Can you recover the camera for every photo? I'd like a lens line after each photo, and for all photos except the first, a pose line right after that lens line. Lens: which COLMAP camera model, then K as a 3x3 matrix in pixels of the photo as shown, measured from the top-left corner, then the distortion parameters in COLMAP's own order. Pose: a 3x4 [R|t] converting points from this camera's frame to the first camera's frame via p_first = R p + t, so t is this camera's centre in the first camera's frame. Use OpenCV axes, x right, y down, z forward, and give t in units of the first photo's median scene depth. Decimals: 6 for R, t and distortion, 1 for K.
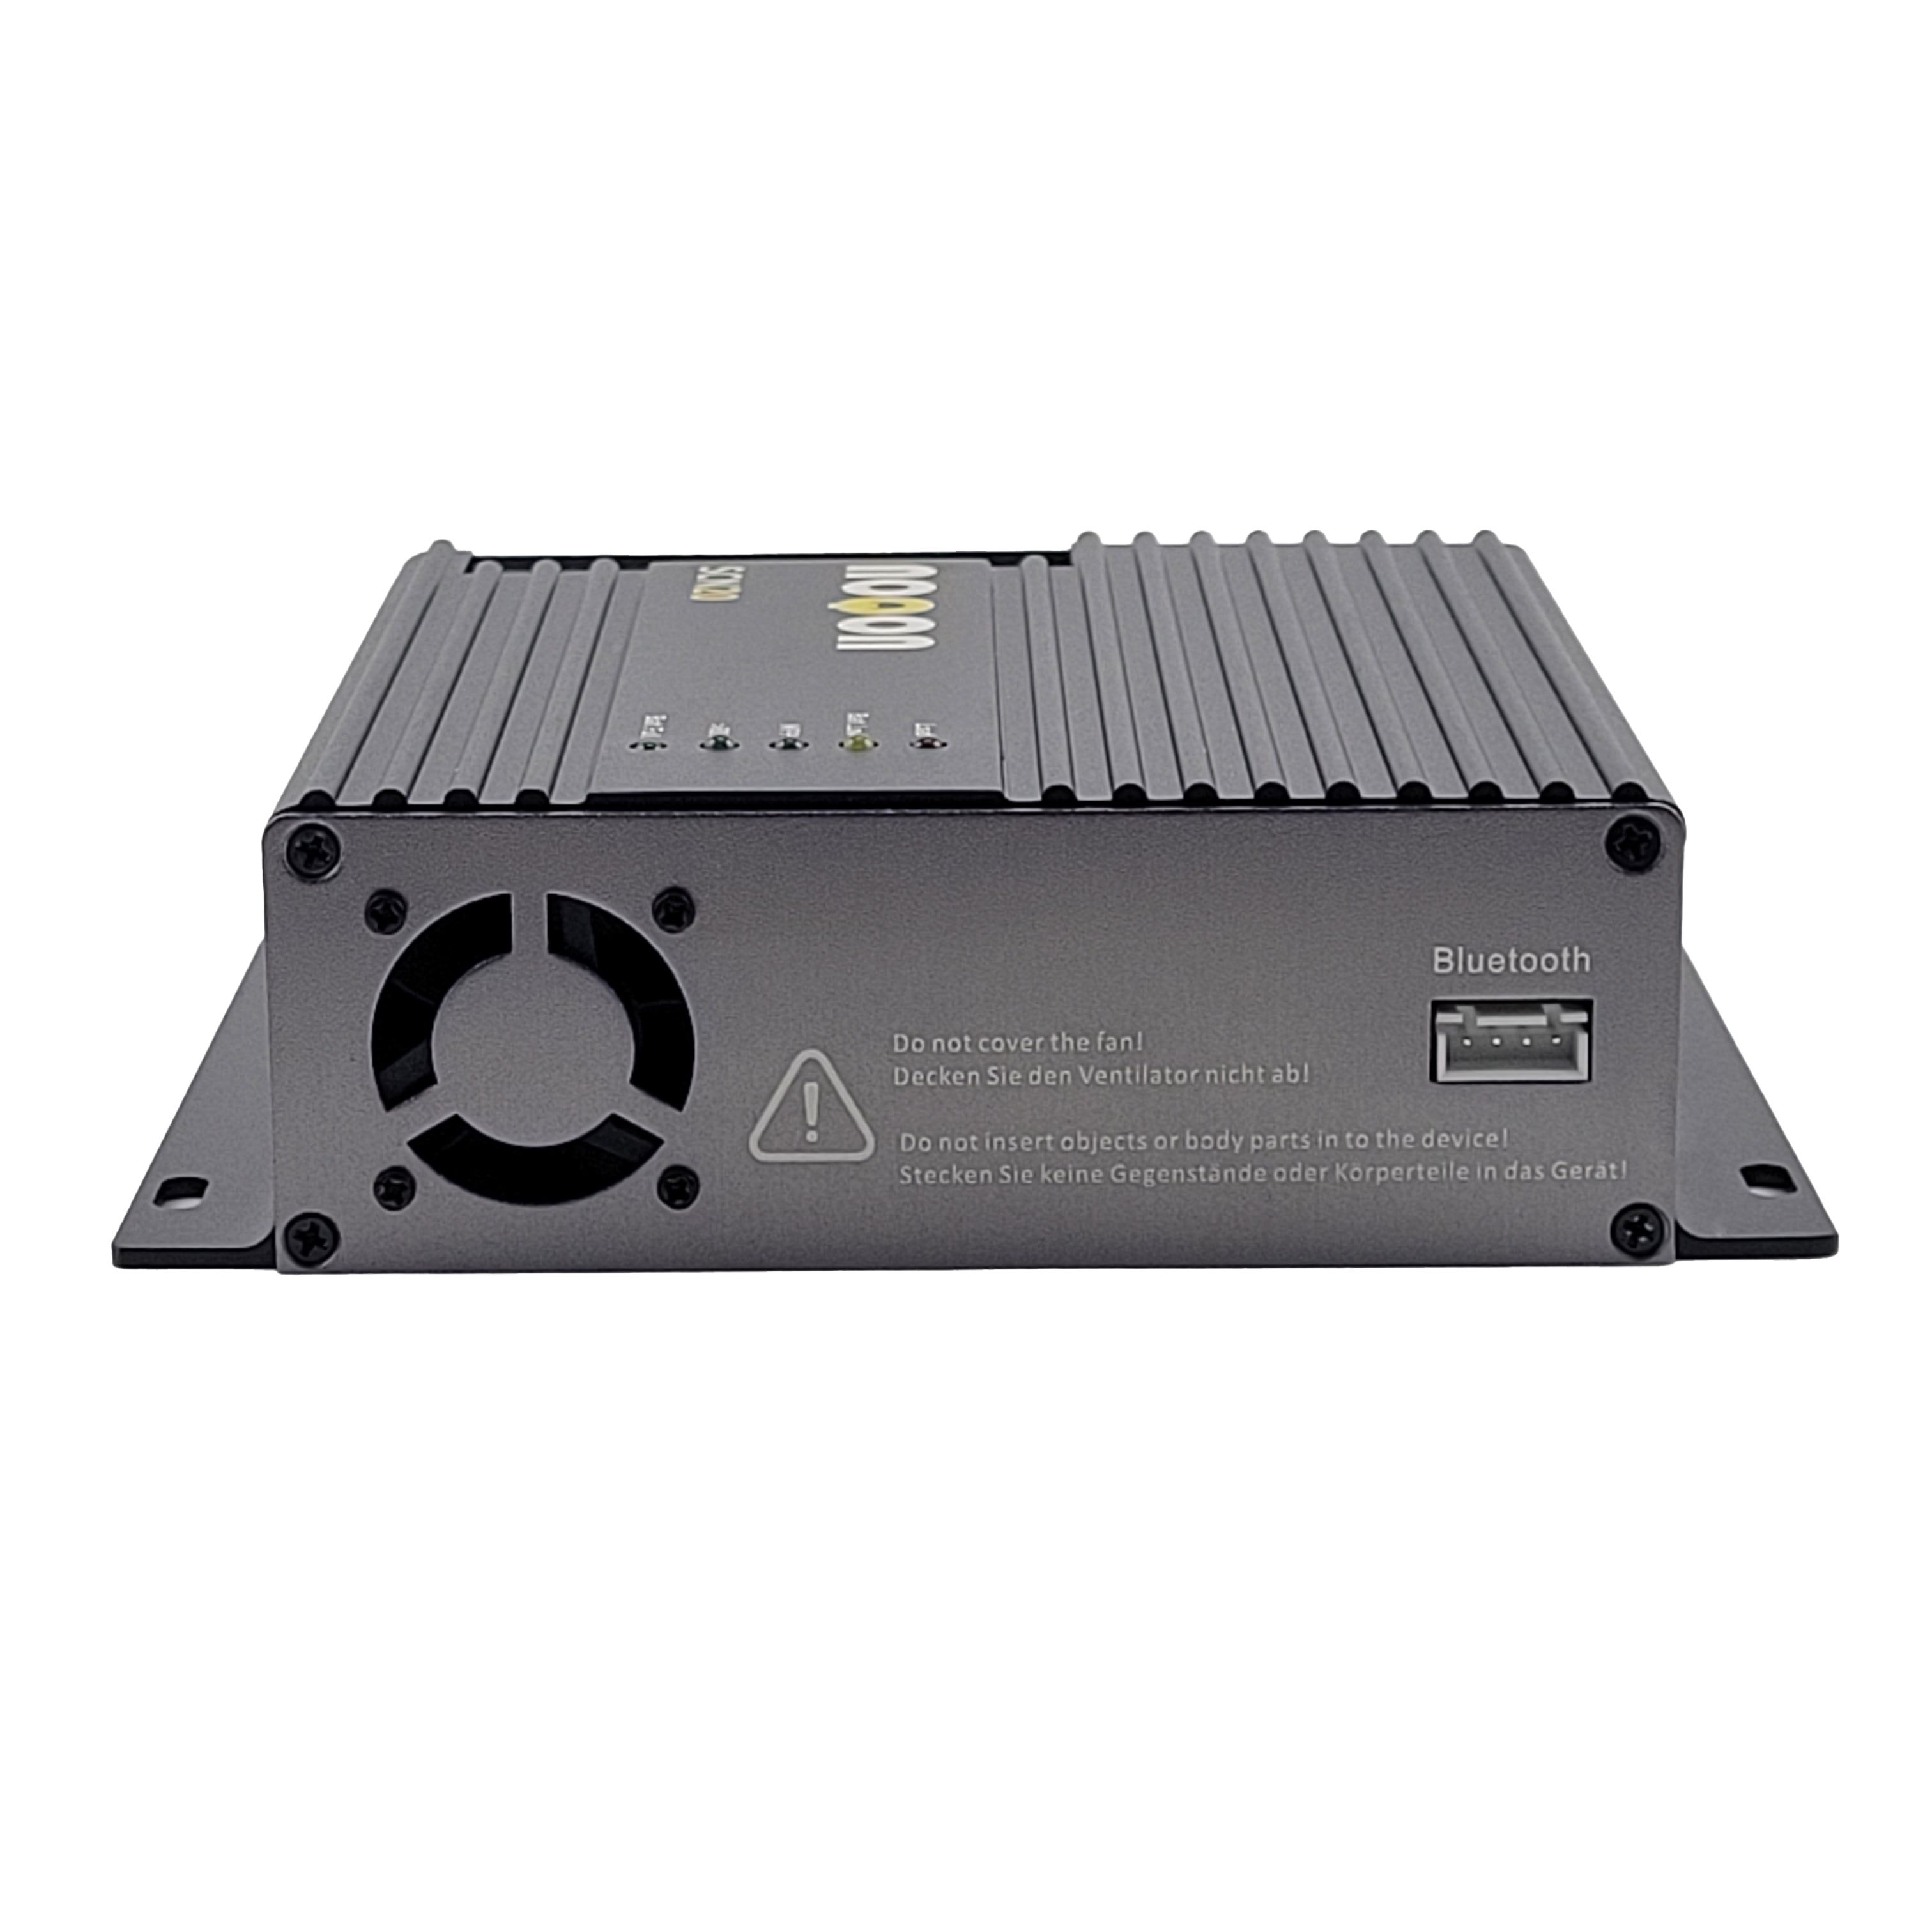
lens RADIAL K [[5504.0, 0, 966.0], [0, 5504.0, 966.0], [0, 0, 1]] dist [0.046856, 0.263119]
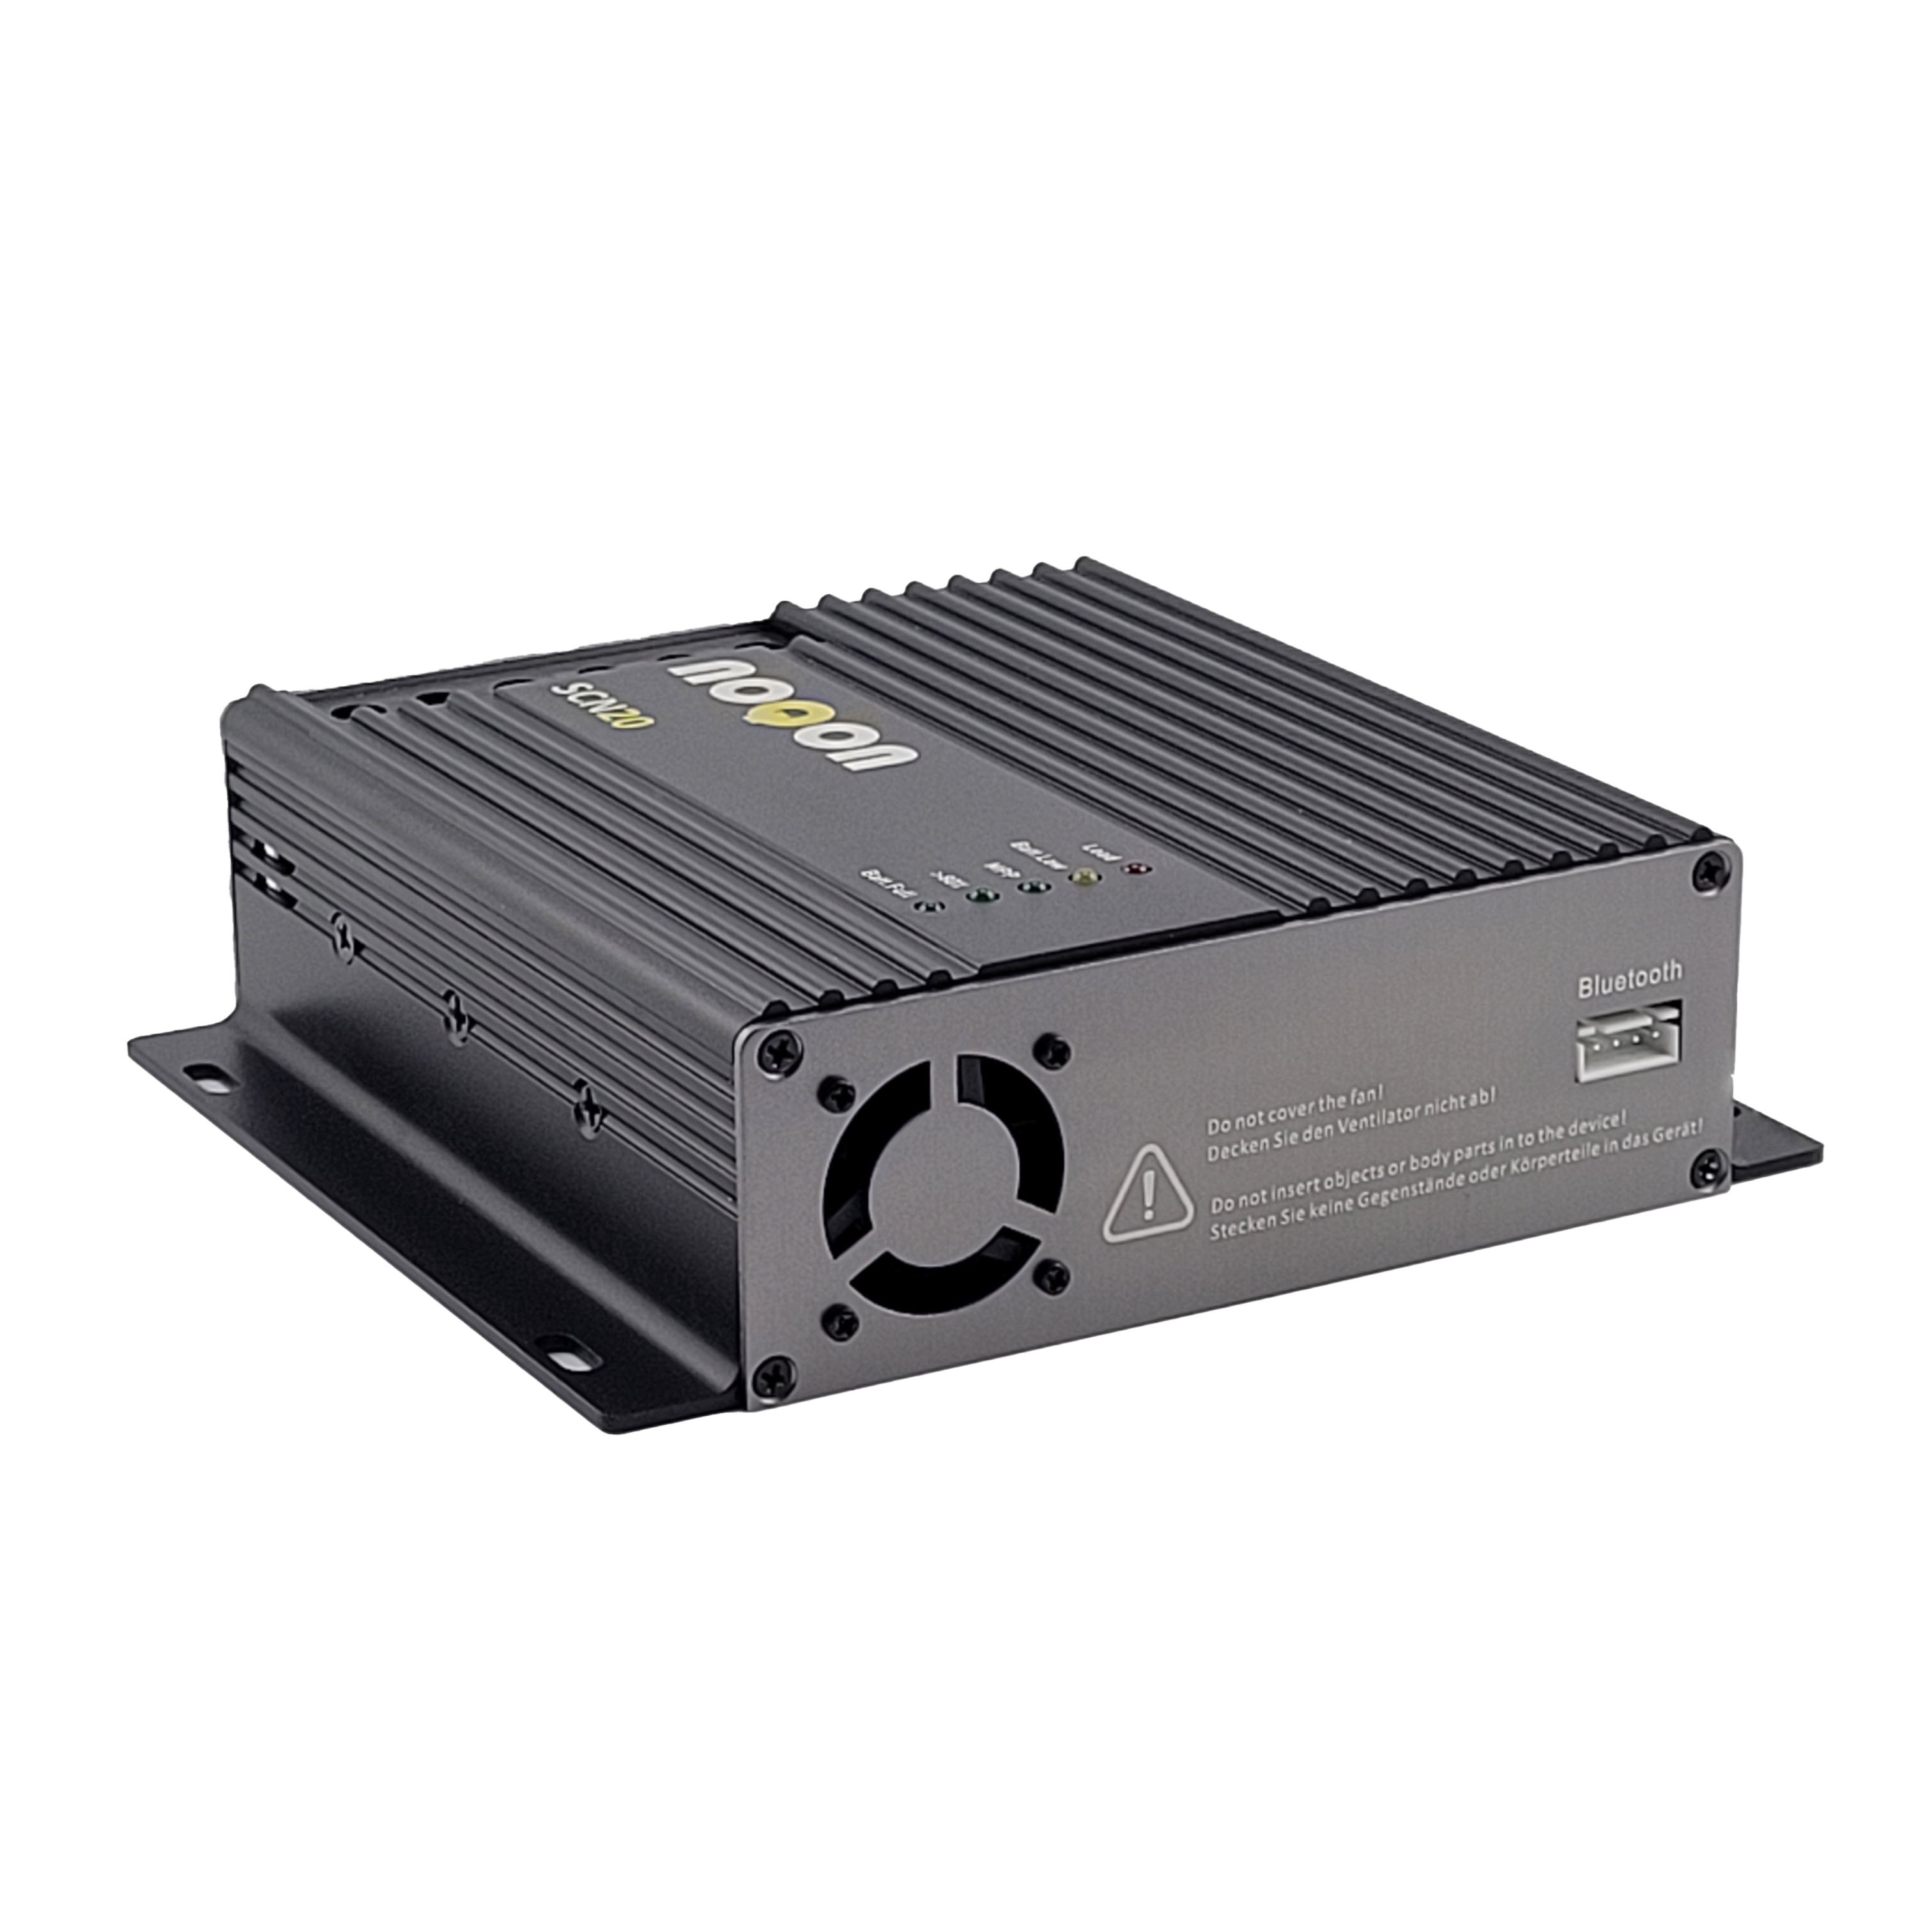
lens RADIAL K [[5504.0, 0, 966.0], [0, 5504.0, 966.0], [0, 0, 1]] dist [0.046856, 0.263119]
pose [[0.876996, -0.158288, 0.453677, -0.597240], [0.118653, 0.986283, 0.114747, -0.164492], [-0.465617, -0.046803, 0.883748, -0.036290]]
